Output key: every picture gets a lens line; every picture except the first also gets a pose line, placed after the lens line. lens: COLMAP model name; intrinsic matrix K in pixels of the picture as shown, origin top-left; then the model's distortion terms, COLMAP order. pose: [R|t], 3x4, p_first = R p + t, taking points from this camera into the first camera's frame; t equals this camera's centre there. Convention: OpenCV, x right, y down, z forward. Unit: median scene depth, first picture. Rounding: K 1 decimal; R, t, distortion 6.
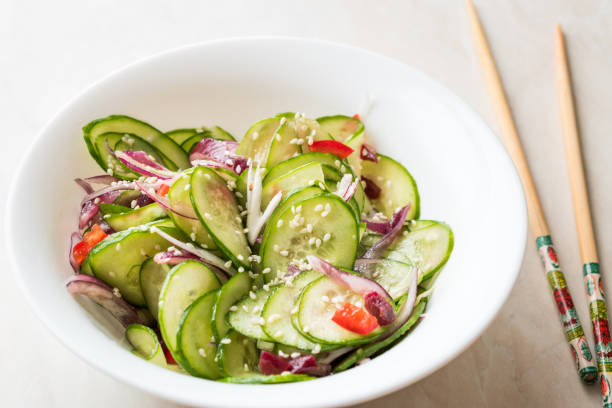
lens RADIAL K [[1123.3, 0, 297.0], [0, 1123.3, 198.4], [0, 0, 1]] dist [0.025417, 0.000000]
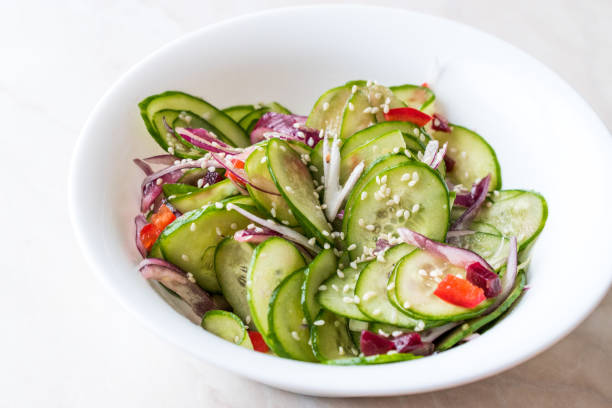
lens RADIAL K [[1123.3, 0, 305.5], [0, 1123.3, 204.0], [0, 0, 1]] dist [0.025417, 0.000000]
pose [[0.998179, -0.039338, 0.045735, -0.106101], [0.040063, 0.999084, -0.015064, 0.041152], [-0.045100, 0.016868, 0.998840, 0.077329]]
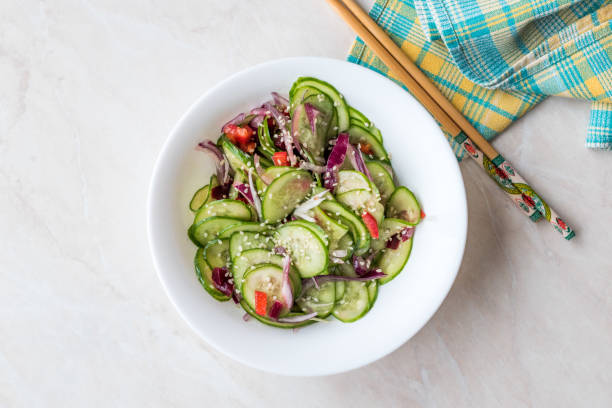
lens RADIAL K [[1123.3, 0, 301.6], [0, 1123.3, 208.8], [0, 0, 1]] dist [0.025417, 0.000000]
pose [[0.509969, 0.860040, -0.016201, -0.013132], [-0.622645, 0.382068, 0.682889, -1.102605], [0.593502, -0.338165, 0.730343, -0.176106]]
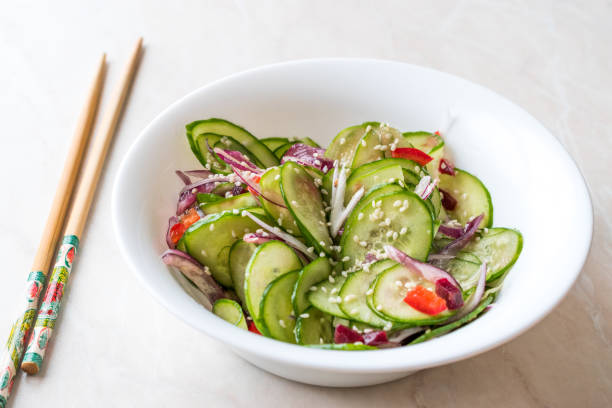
lens RADIAL K [[1123.3, 0, 300.6], [0, 1123.3, 197.3], [0, 0, 1]] dist [0.025417, 0.000000]
pose [[0.995689, 0.055243, -0.074515, 0.006883], [-0.061988, 0.993877, -0.091462, 0.106735], [0.069006, 0.095687, 0.993017, -0.080008]]
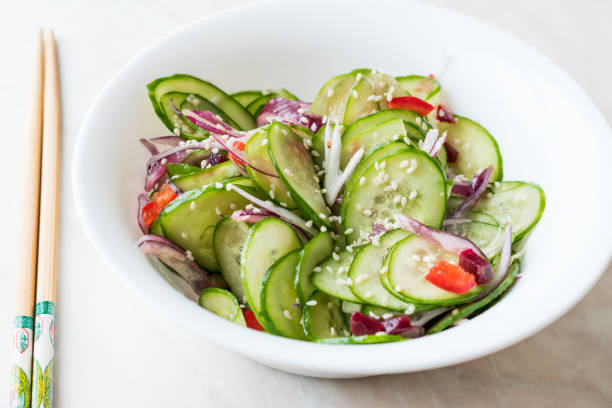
lens RADIAL K [[1123.3, 0, 303.9], [0, 1123.3, 203.5], [0, 0, 1]] dist [0.025417, 0.000000]
pose [[0.999922, -0.006458, 0.010734, -0.074547], [0.006655, 0.999810, -0.018340, 0.058144], [-0.010613, 0.018410, 0.999774, 0.060953]]
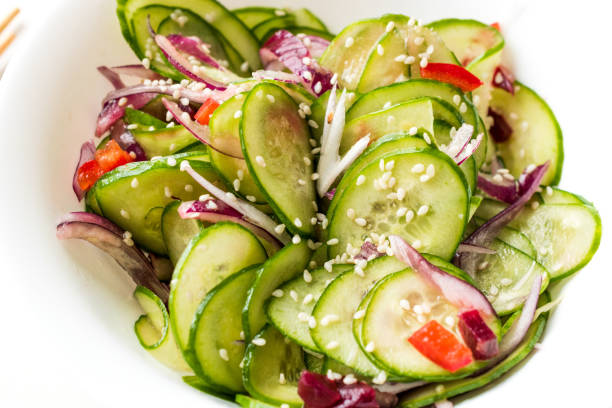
lens RADIAL K [[1123.3, 0, 300.6], [0, 1123.3, 206.5], [0, 0, 1]] dist [0.025417, 0.000000]
pose [[0.983985, 0.155600, -0.086959, 0.011962], [-0.135260, 0.969523, 0.204280, -0.102463], [0.116095, -0.189247, 0.975042, 0.296657]]
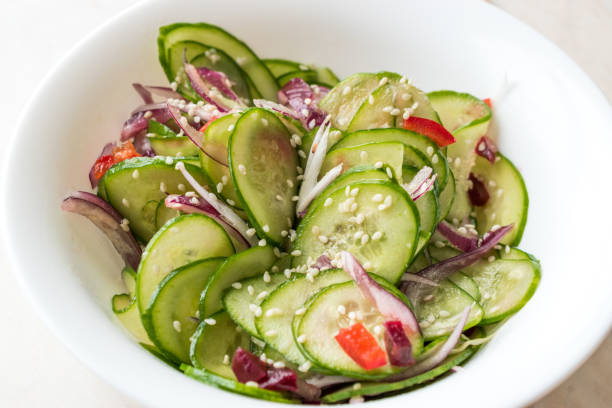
lens RADIAL K [[1123.3, 0, 292.7], [0, 1123.3, 199.4], [0, 0, 1]] dist [0.025417, 0.000000]
pose [[0.927196, 0.287899, -0.239630, 0.154956], [-0.272479, 0.957369, 0.095917, -0.050500], [0.257029, -0.023640, 0.966115, 0.210997]]
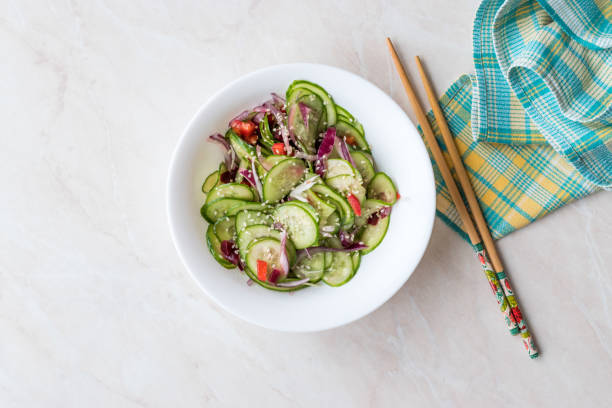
lens RADIAL K [[1123.3, 0, 304.9], [0, 1123.3, 202.3], [0, 0, 1]] dist [0.025417, 0.000000]
pose [[0.510158, 0.860072, -0.003843, -0.007826], [-0.630375, 0.376944, 0.678632, -1.308737], [0.585121, -0.343787, 0.734469, -0.409410]]
